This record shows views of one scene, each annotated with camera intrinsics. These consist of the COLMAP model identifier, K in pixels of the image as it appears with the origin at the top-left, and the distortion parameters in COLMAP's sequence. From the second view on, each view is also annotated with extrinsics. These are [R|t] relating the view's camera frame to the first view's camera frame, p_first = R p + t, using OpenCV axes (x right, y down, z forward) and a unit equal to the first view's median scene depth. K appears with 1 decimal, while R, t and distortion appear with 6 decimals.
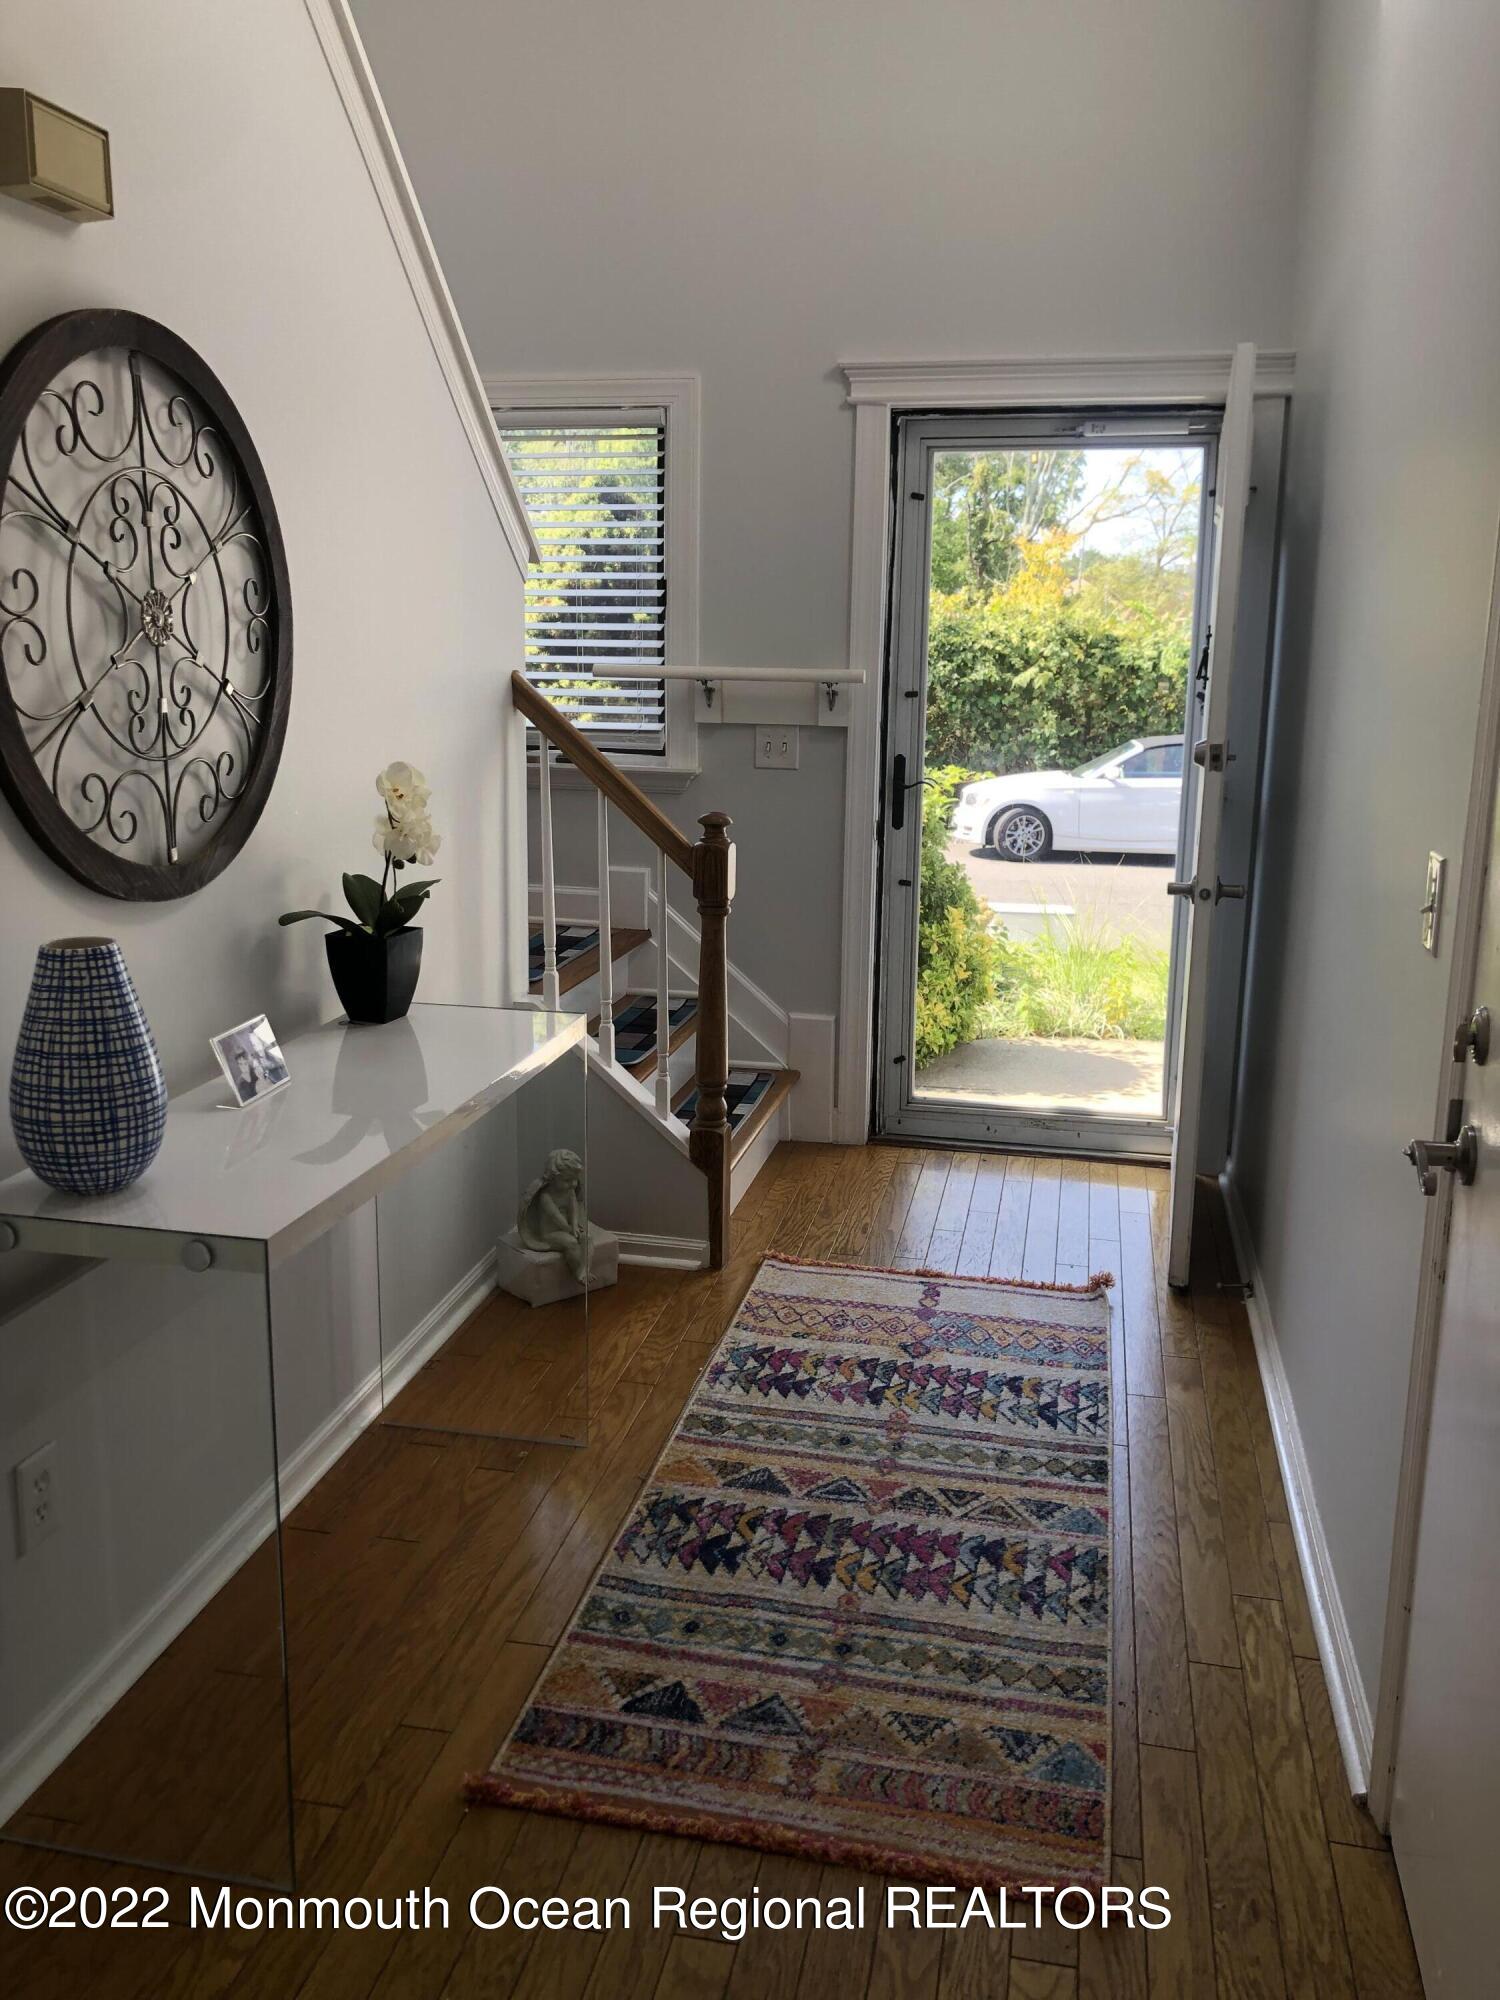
lens RADIAL K [[1670.4, 0, 754.0], [0, 1670.4, 1007.9], [0, 0, 1]] dist [0.009857, -0.005090]
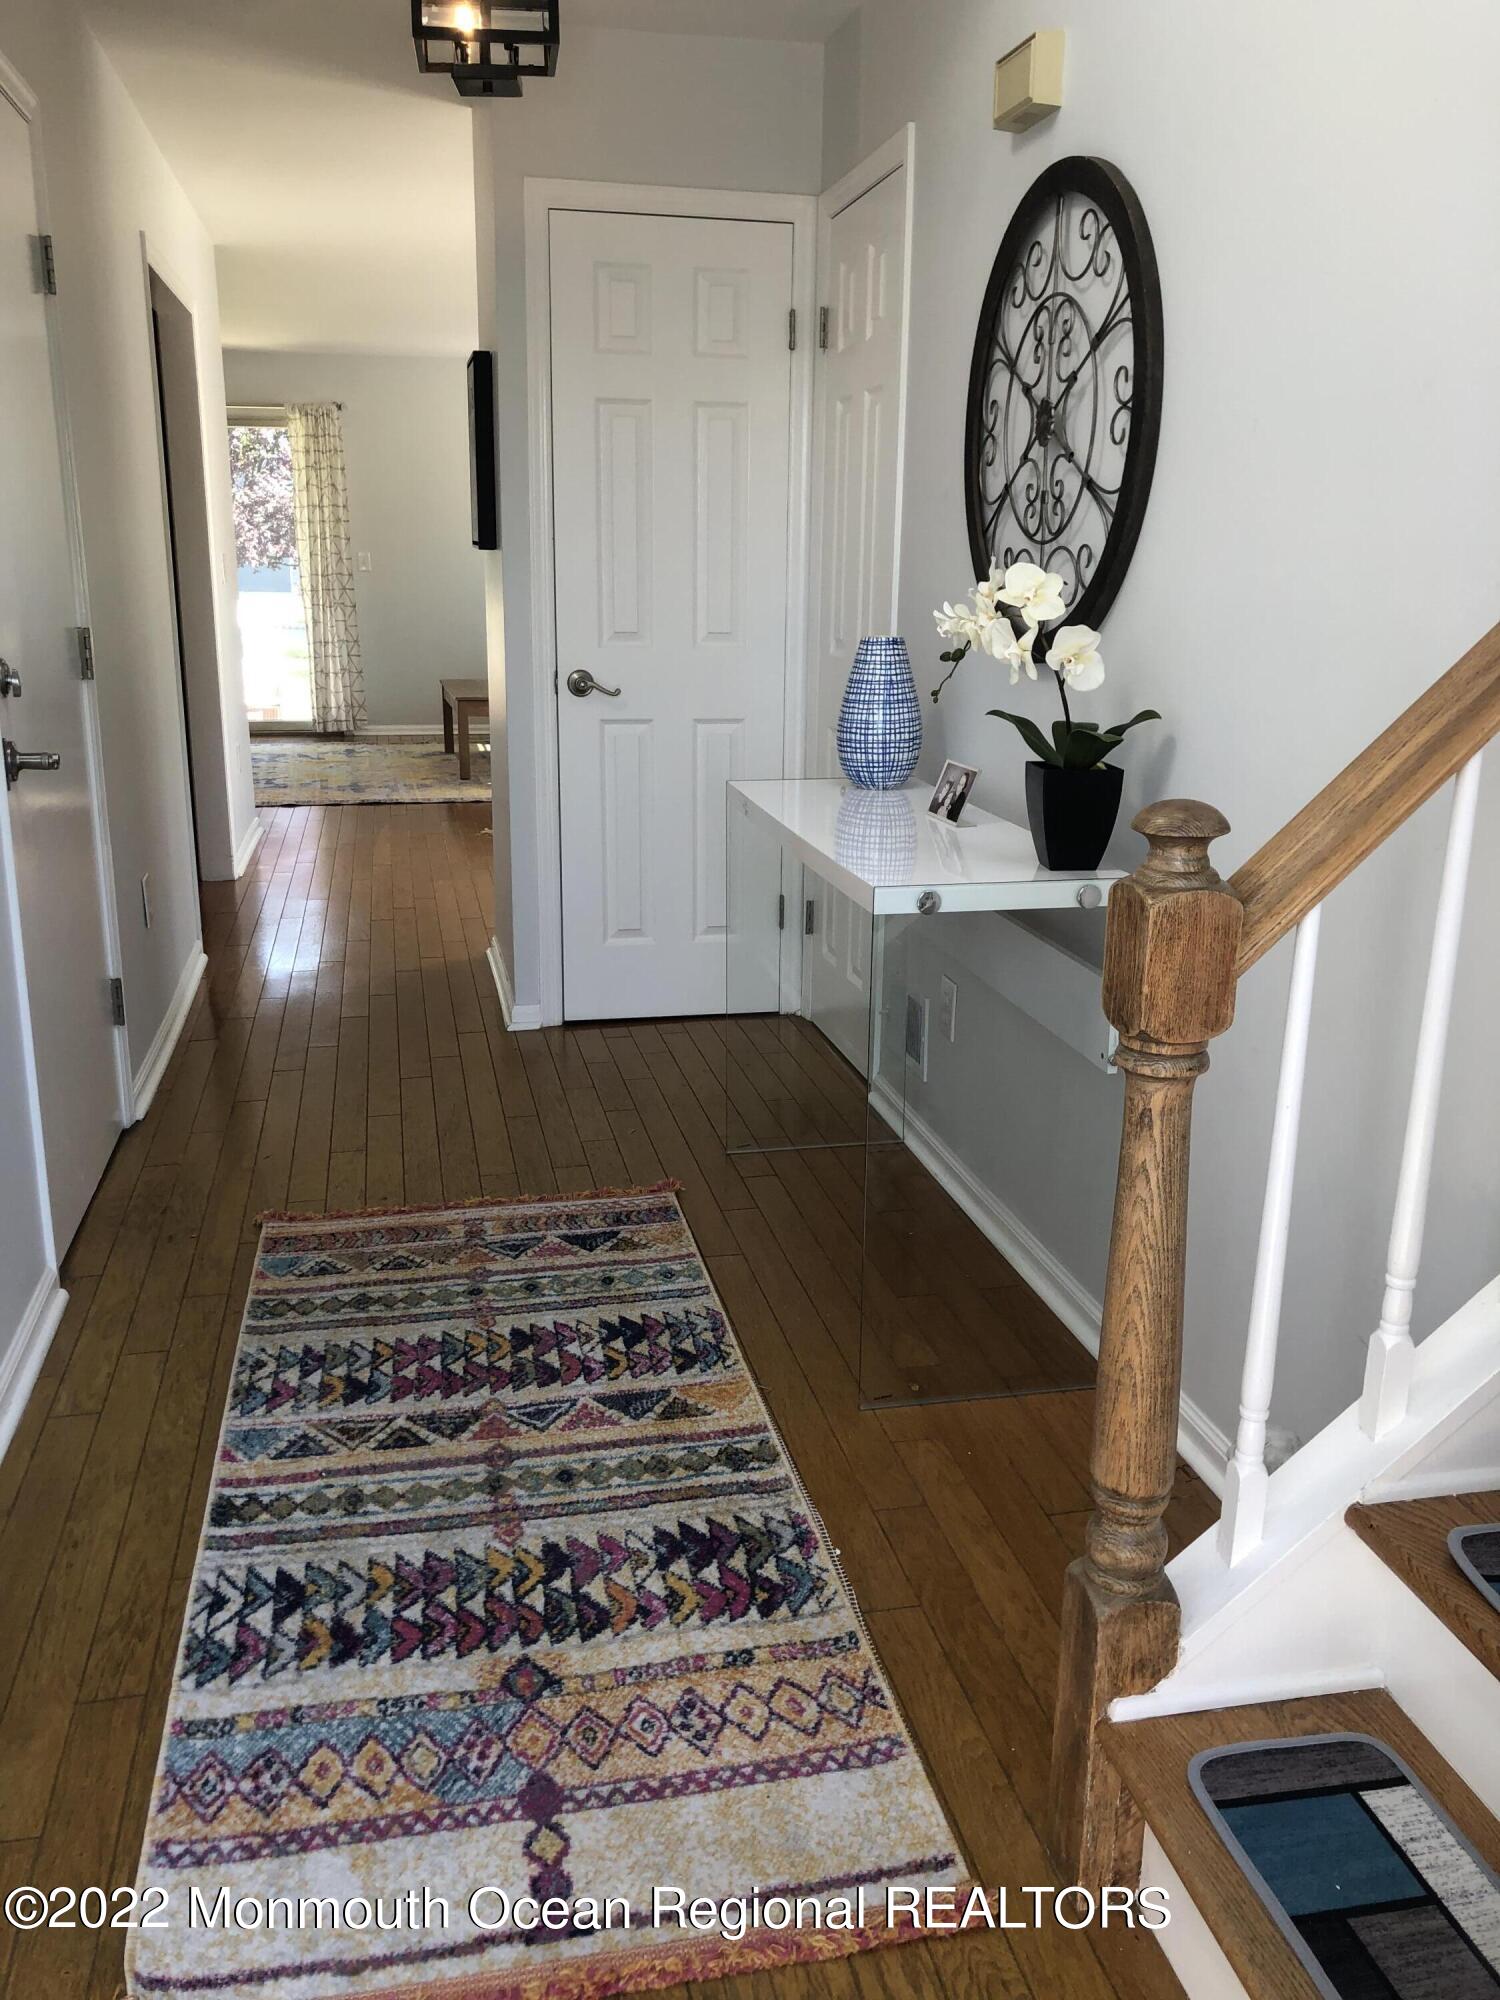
lens RADIAL K [[1670.4, 0, 759.6], [0, 1670.4, 986.3], [0, 0, 1]] dist [0.009857, -0.005090]
pose [[-0.914911, 0.084347, -0.394745, 0.265432], [-0.111361, 0.887231, 0.447683, -0.301464], [0.387991, 0.453549, -0.802344, 1.607512]]
